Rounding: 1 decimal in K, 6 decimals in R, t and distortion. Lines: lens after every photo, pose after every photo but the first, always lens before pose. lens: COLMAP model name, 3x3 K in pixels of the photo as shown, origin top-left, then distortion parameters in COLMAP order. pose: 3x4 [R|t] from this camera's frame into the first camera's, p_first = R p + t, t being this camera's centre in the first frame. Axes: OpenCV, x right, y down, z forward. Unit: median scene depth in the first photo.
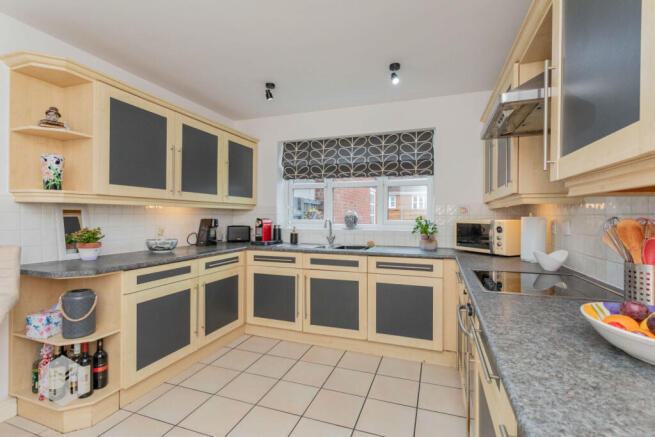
lens RADIAL K [[314.1, 0, 326.6], [0, 314.1, 217.6], [0, 0, 1]] dist [0.013434, 0.001179]
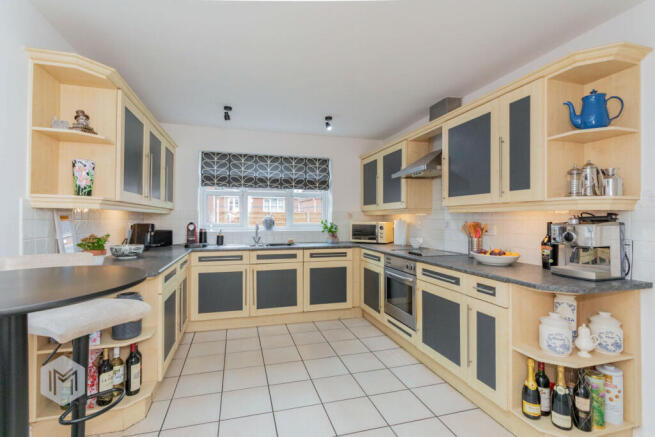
lens RADIAL K [[314.1, 0, 327.0], [0, 314.1, 216.9], [0, 0, 1]] dist [0.013434, 0.001179]
pose [[0.808797, 0.000121, 0.588088, -0.518465], [0.004224, 0.999973, -0.006014, -0.009268], [-0.588073, 0.007348, 0.808774, -0.140902]]
